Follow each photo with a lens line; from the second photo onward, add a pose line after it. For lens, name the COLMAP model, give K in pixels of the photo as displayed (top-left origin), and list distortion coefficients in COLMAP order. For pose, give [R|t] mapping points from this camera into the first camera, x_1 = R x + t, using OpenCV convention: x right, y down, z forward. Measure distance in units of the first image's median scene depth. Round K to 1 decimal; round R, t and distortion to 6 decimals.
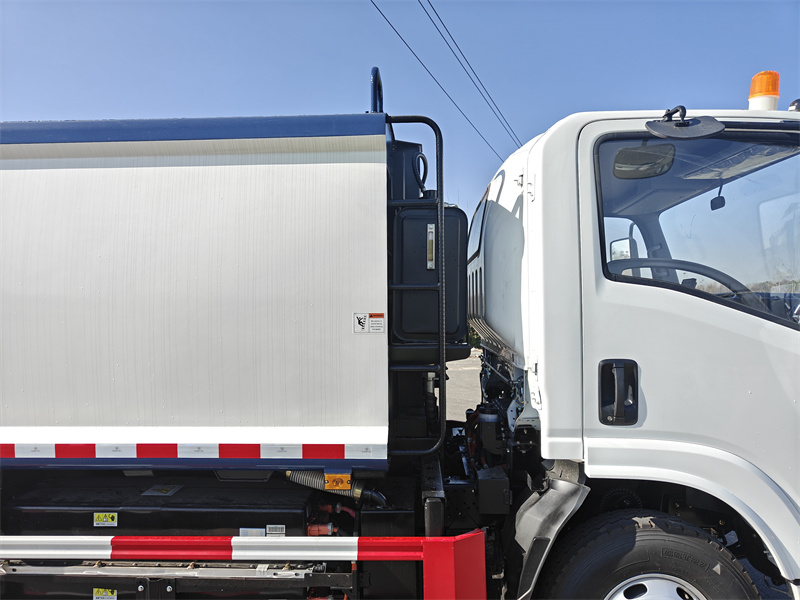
lens RADIAL K [[559.4, 0, 393.4], [0, 559.4, 298.5], [0, 0, 1]] dist [0.016509, -0.012008]
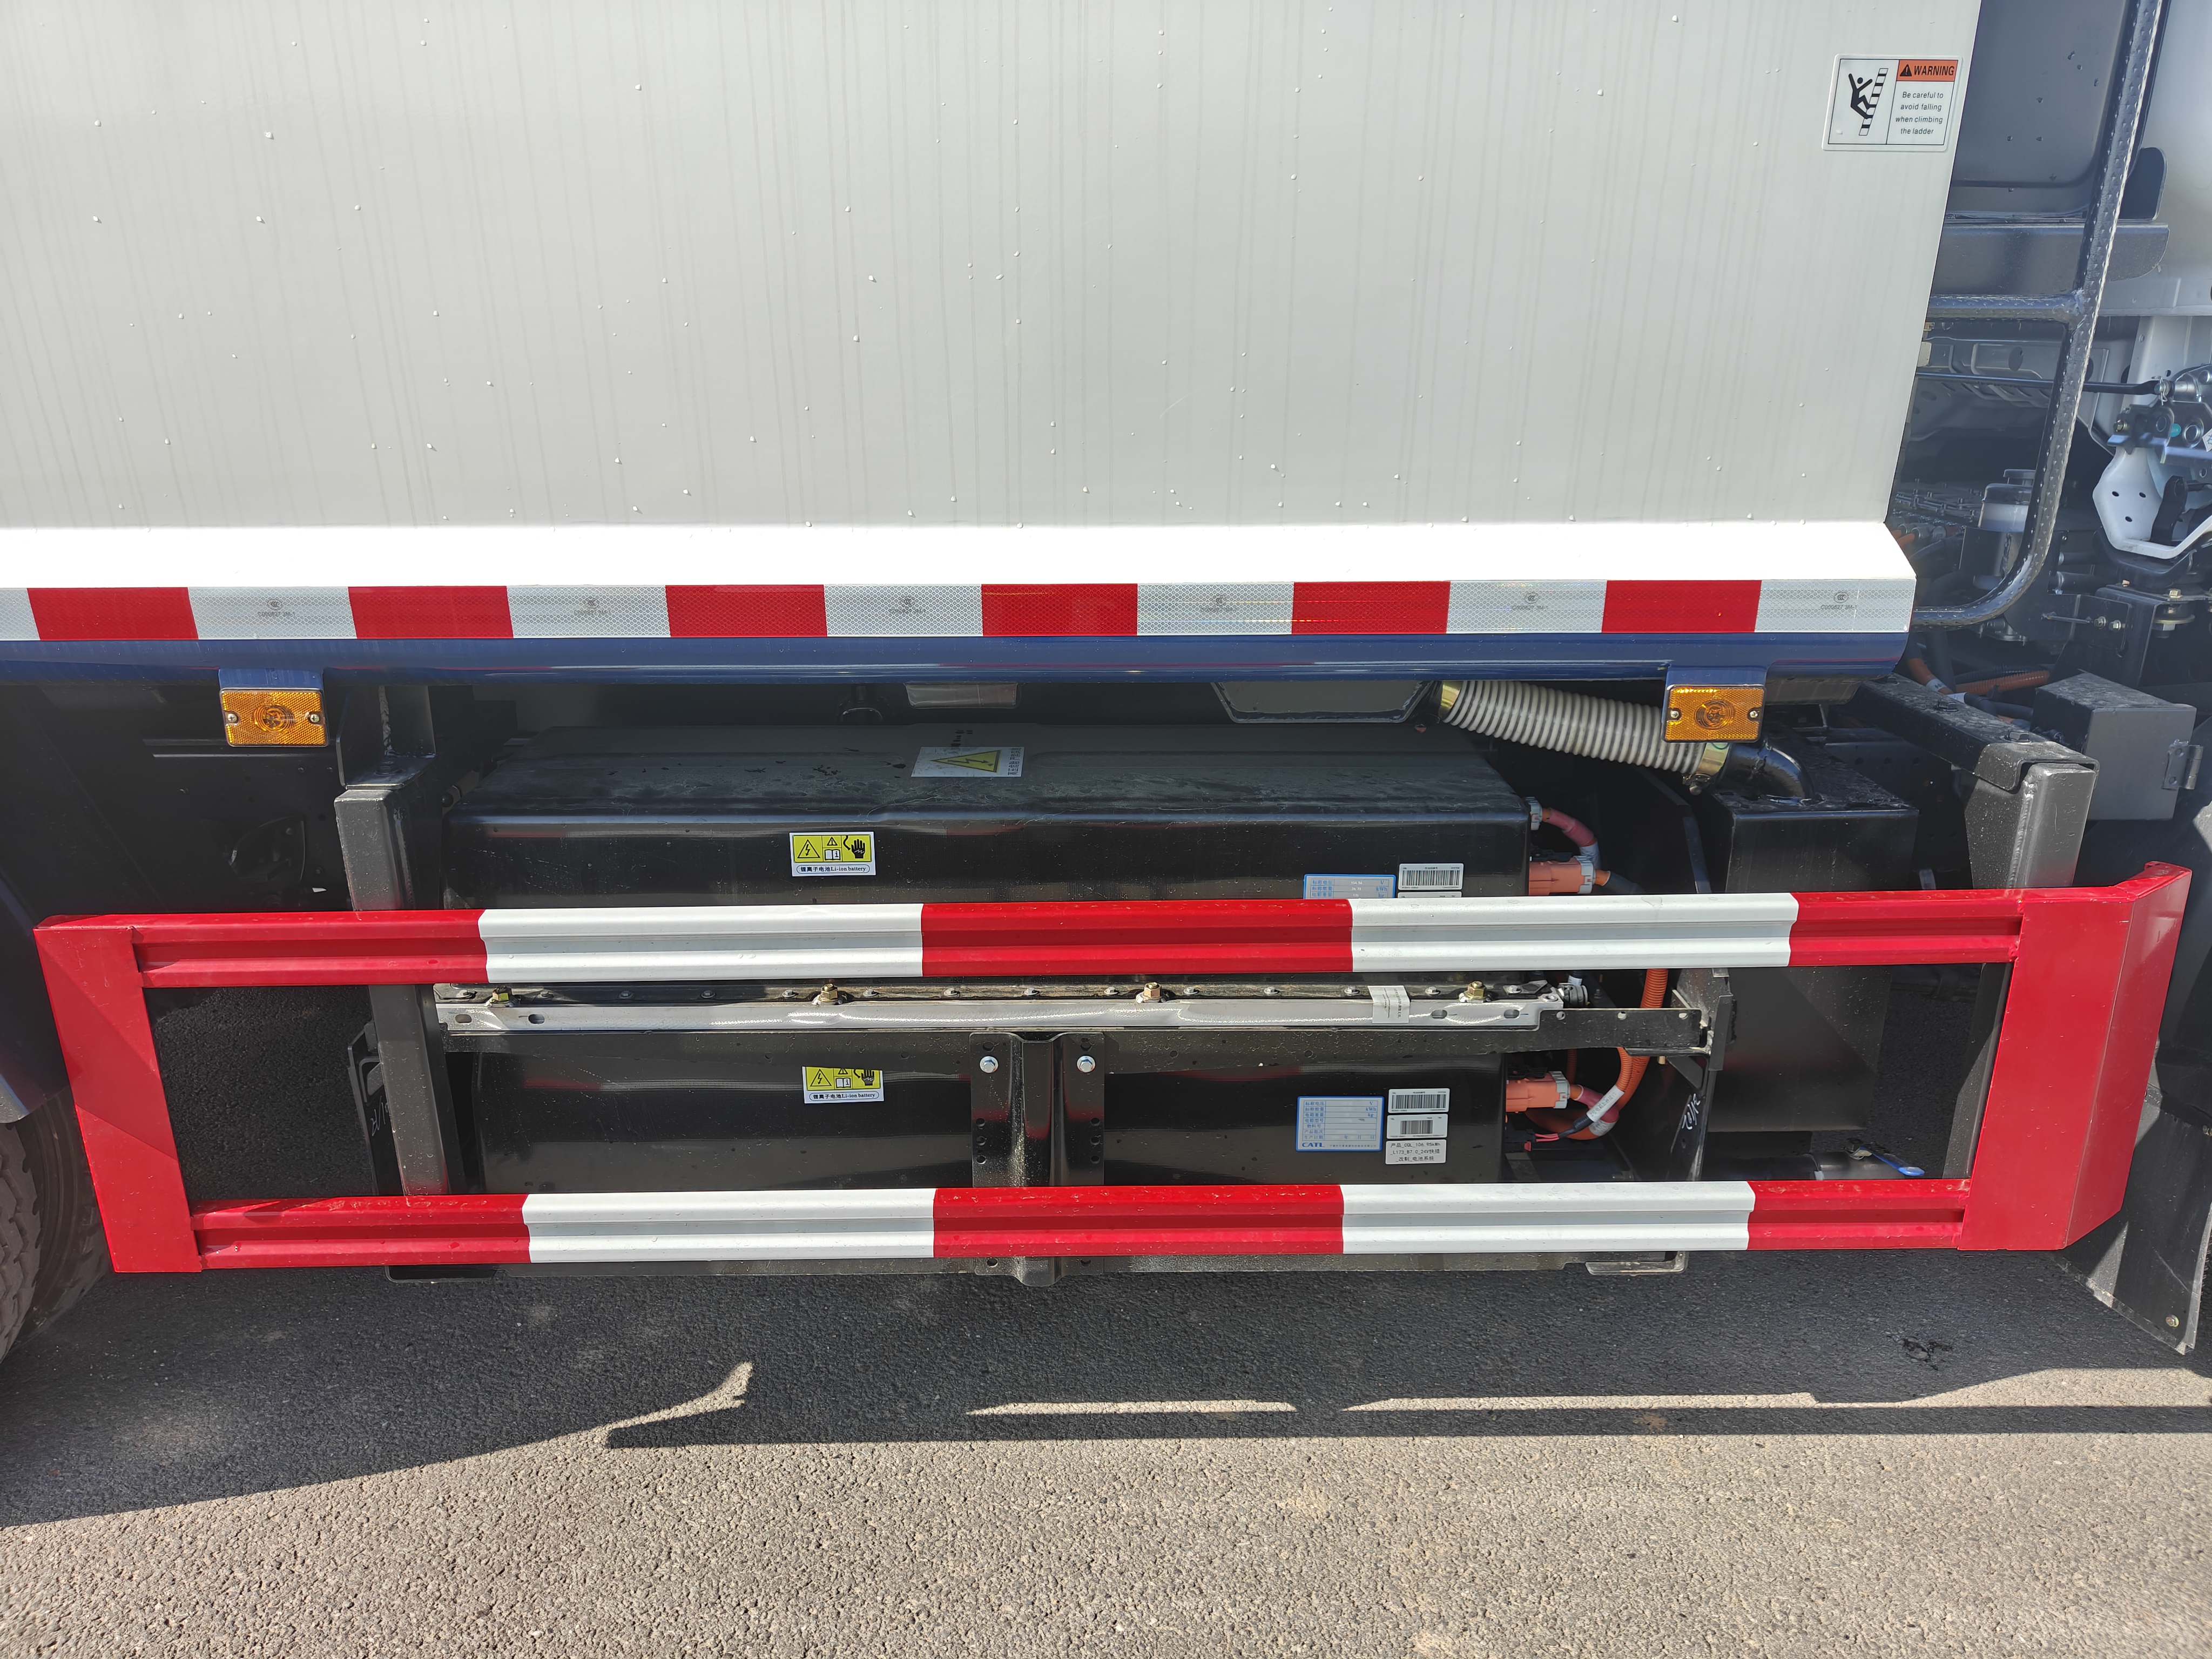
lens RADIAL K [[1546.6, 0, 1116.9], [0, 1546.6, 820.0], [0, 0, 1]] dist [0.016509, -0.012008]
pose [[0.997943, -0.013390, 0.062692, -0.424567], [-0.007992, 0.944325, 0.328916, 0.117192], [-0.063606, -0.328741, 0.942276, 0.254548]]
